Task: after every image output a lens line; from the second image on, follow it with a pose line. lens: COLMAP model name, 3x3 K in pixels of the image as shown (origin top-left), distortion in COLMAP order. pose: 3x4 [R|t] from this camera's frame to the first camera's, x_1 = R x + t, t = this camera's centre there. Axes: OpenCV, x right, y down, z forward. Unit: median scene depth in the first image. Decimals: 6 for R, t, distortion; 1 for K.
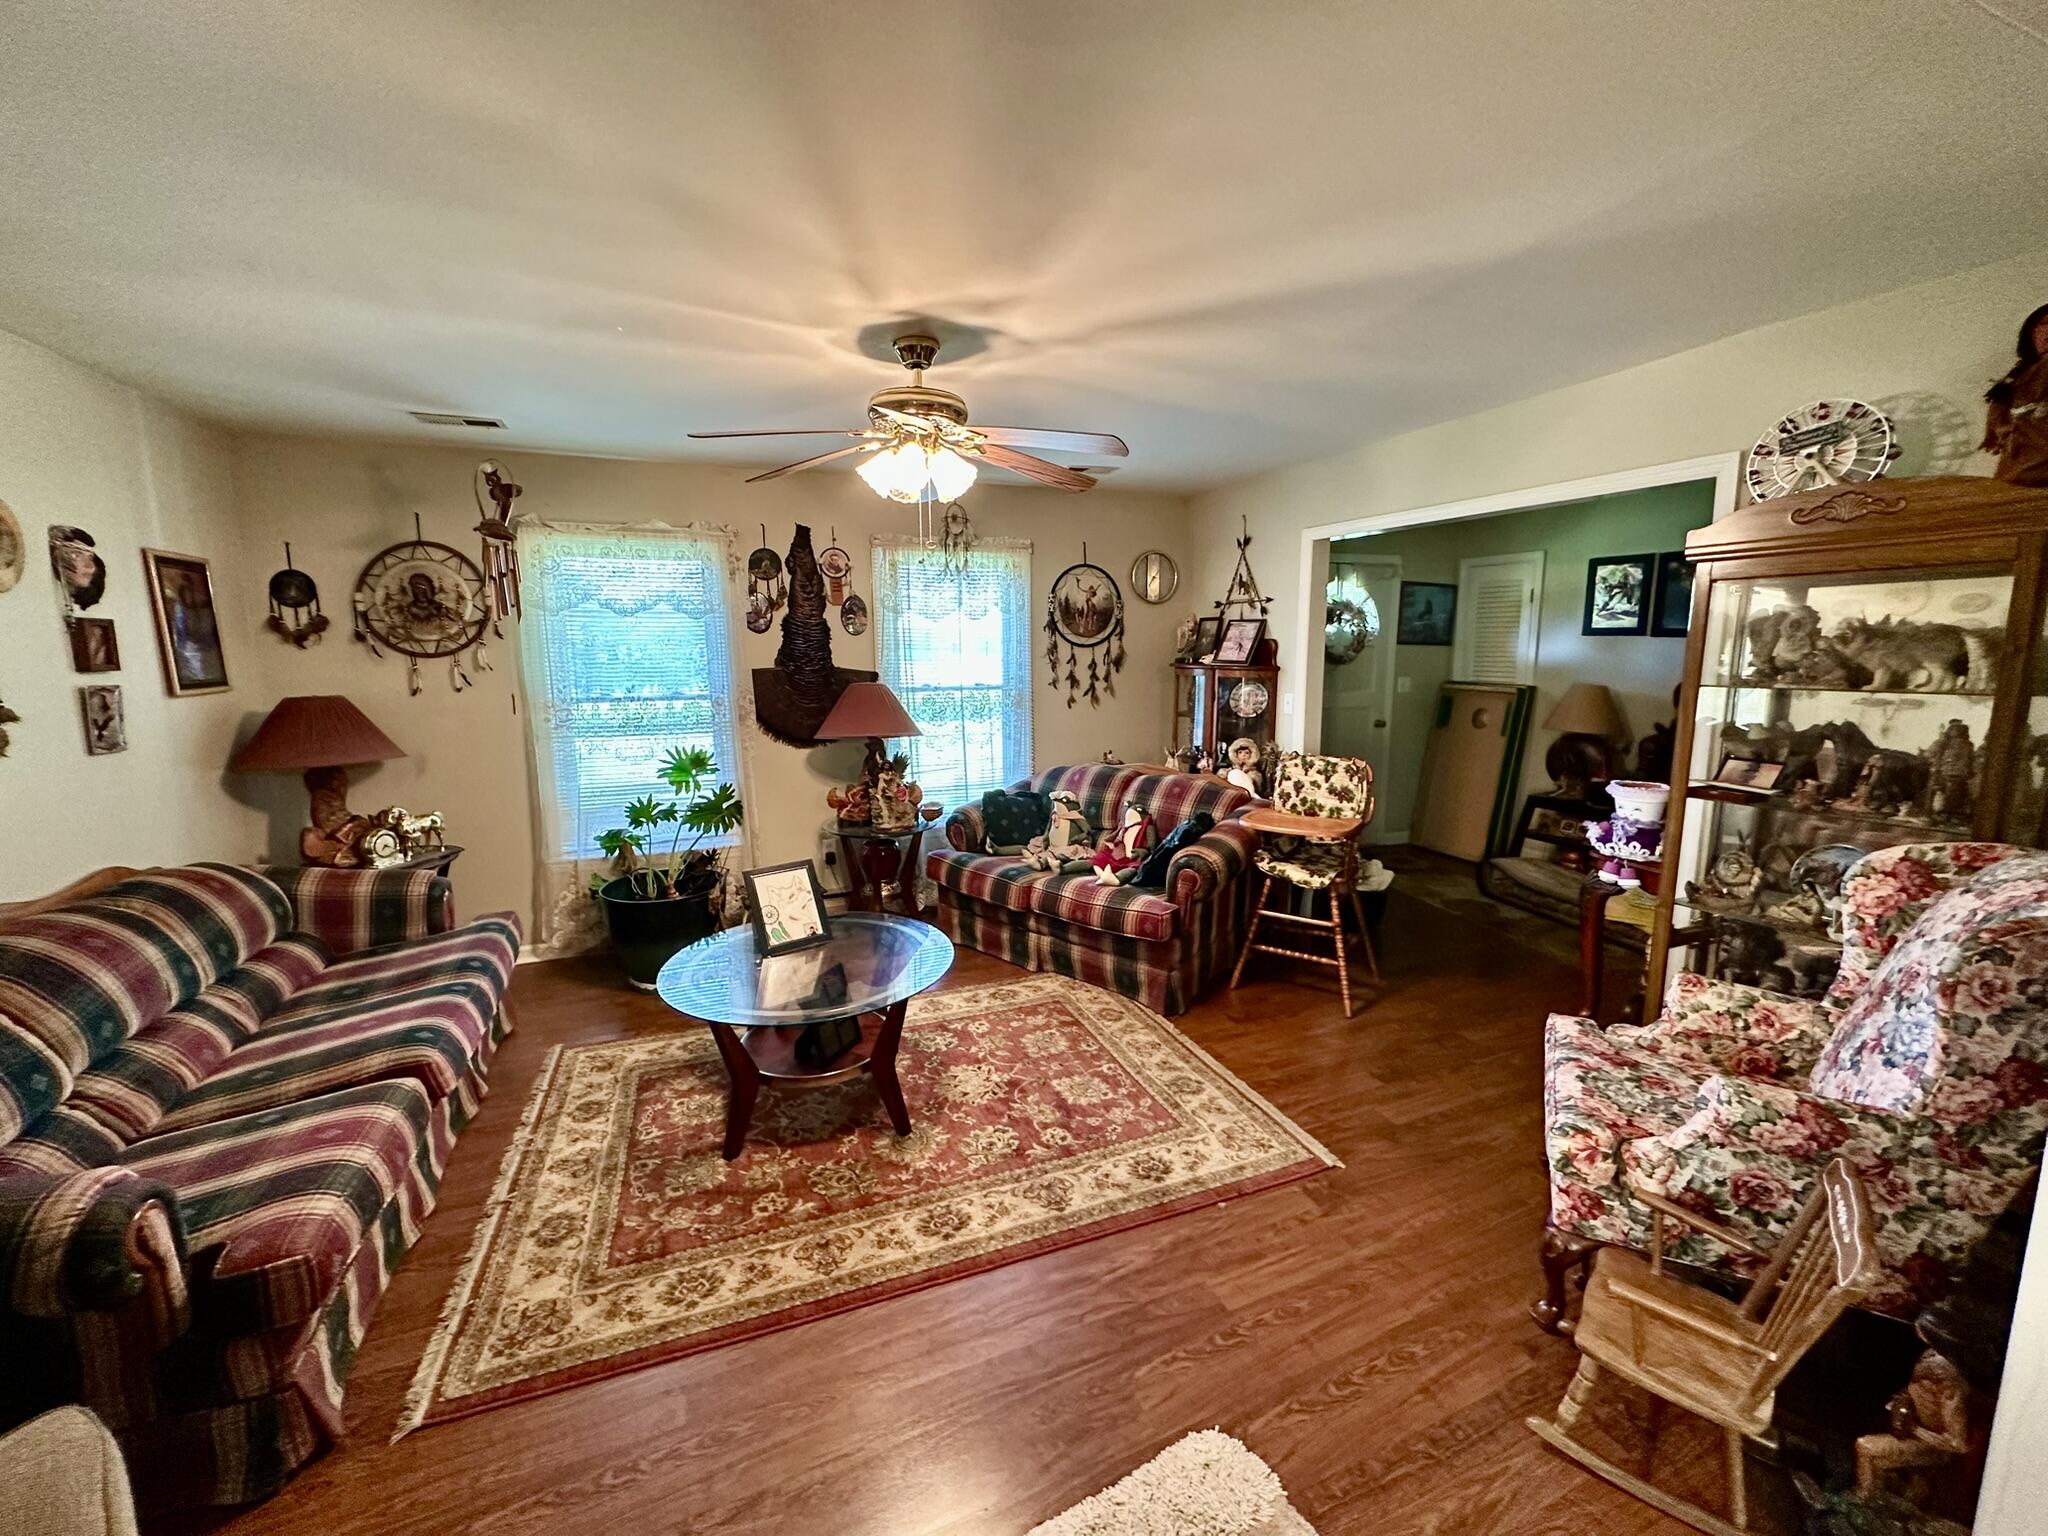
lens RADIAL K [[814.6, 0, 1031.8], [0, 814.6, 772.5], [0, 0, 1]] dist [-0.005294, 0.000938]
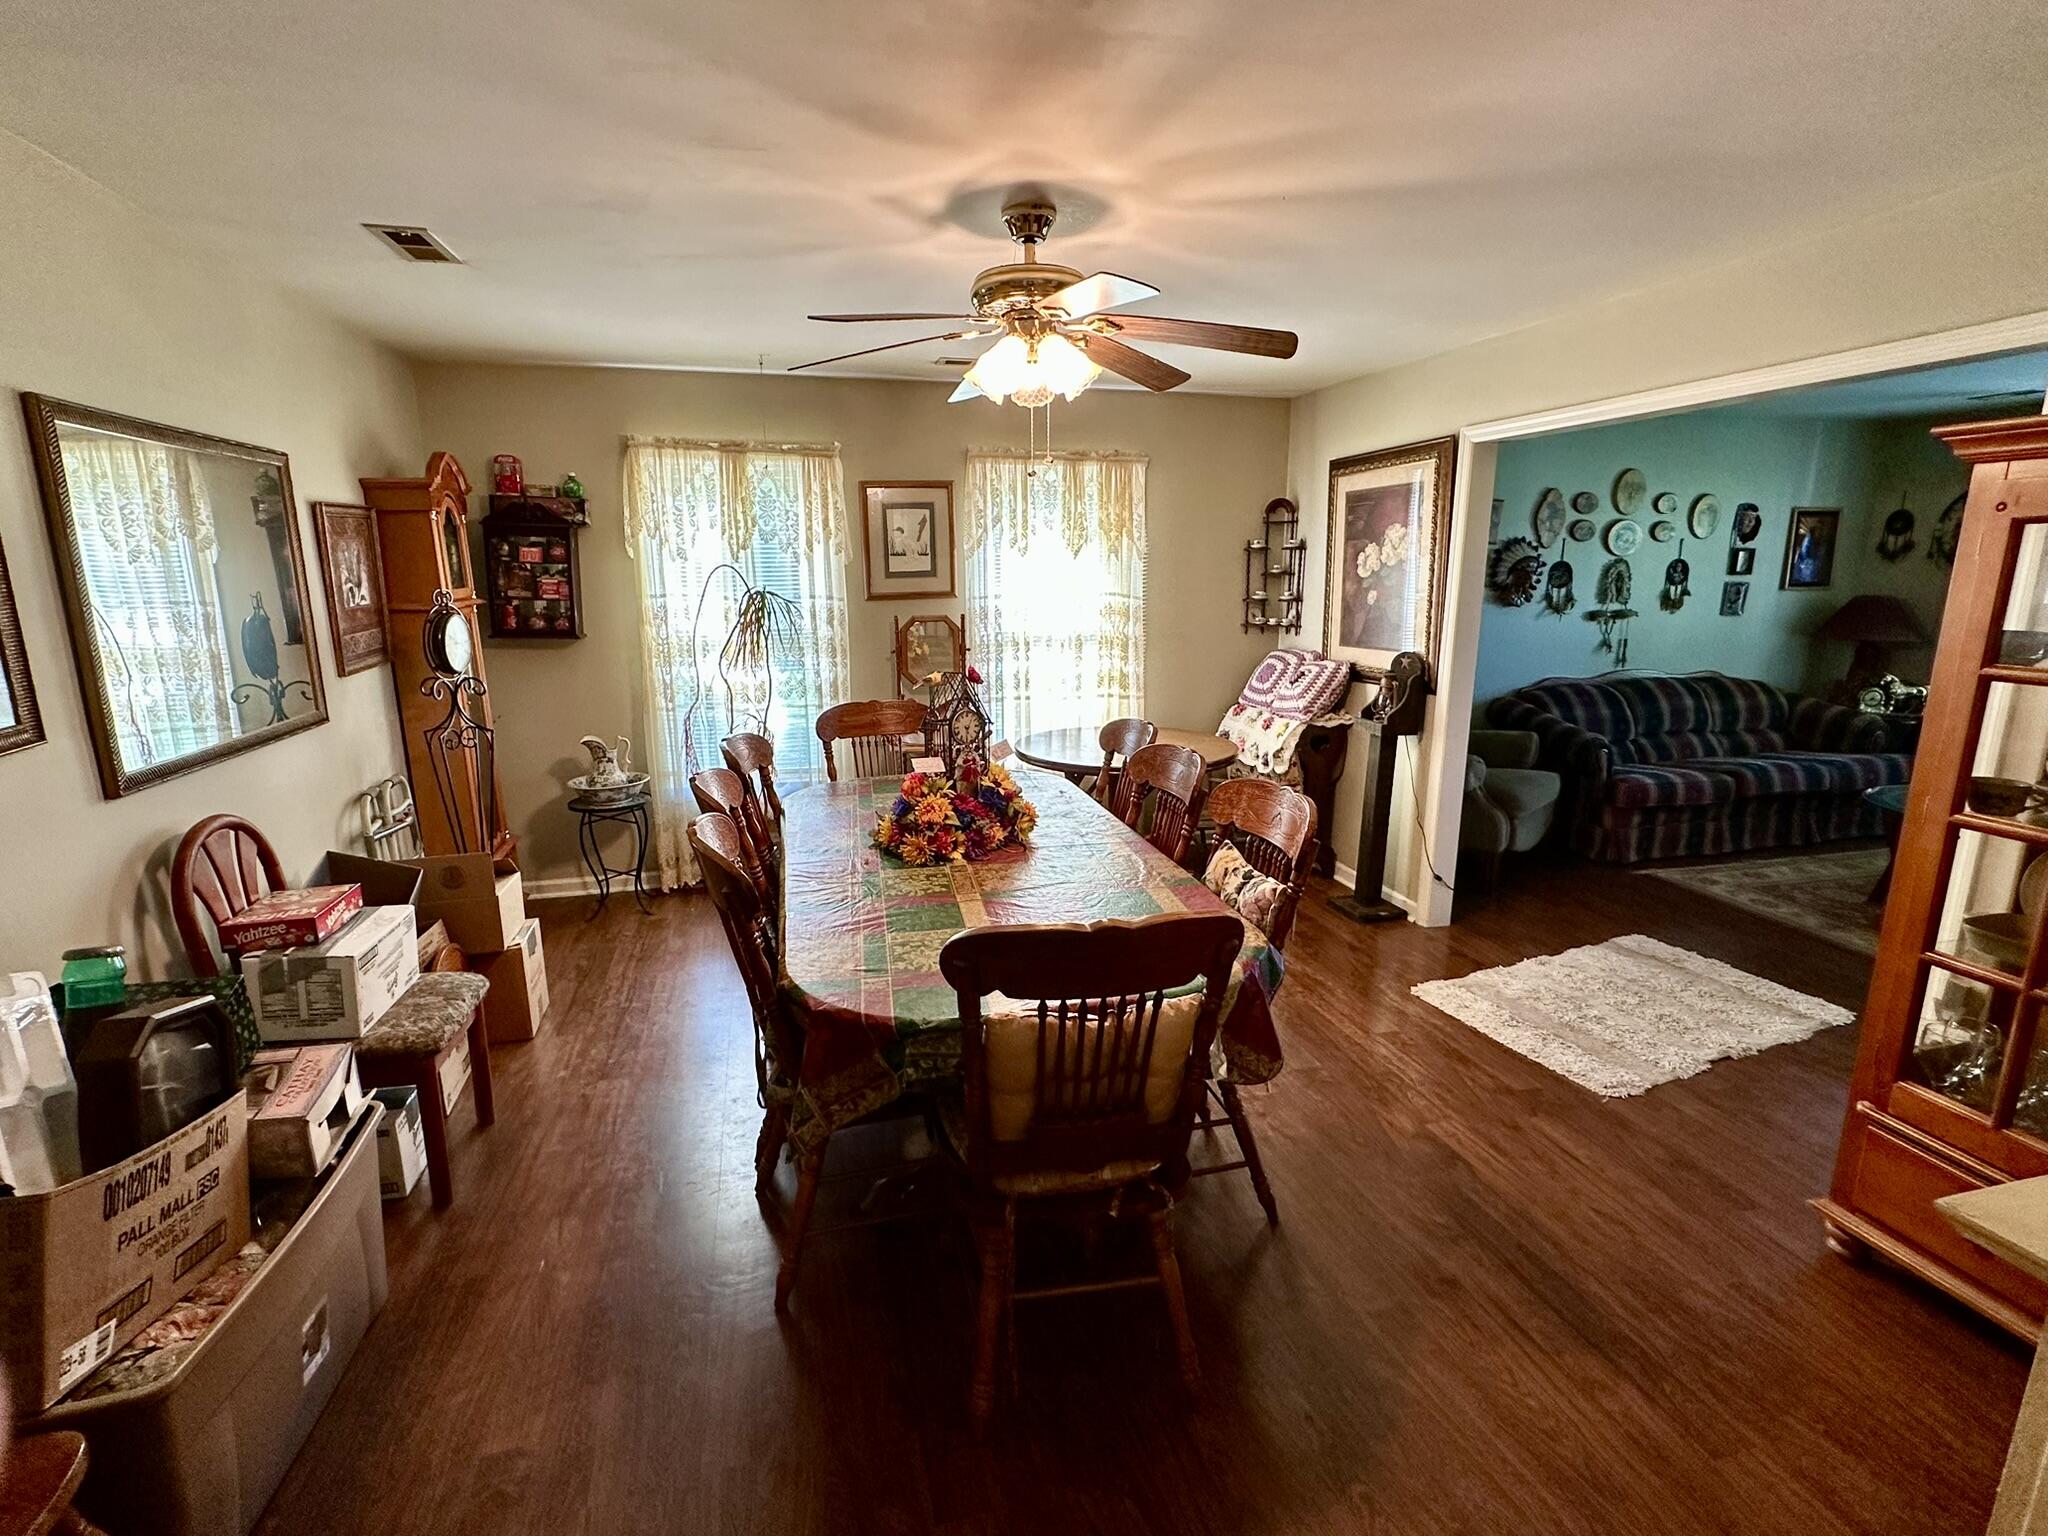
lens RADIAL K [[963.5, 0, 1030.1], [0, 963.5, 767.4], [0, 0, 1]] dist [-0.001161, -0.000364]
pose [[-0.137562, 0.215317, -0.966807, 1.500666], [-0.149811, 0.960334, 0.235191, 0.037608], [0.979098, 0.177192, -0.099848, -0.406578]]
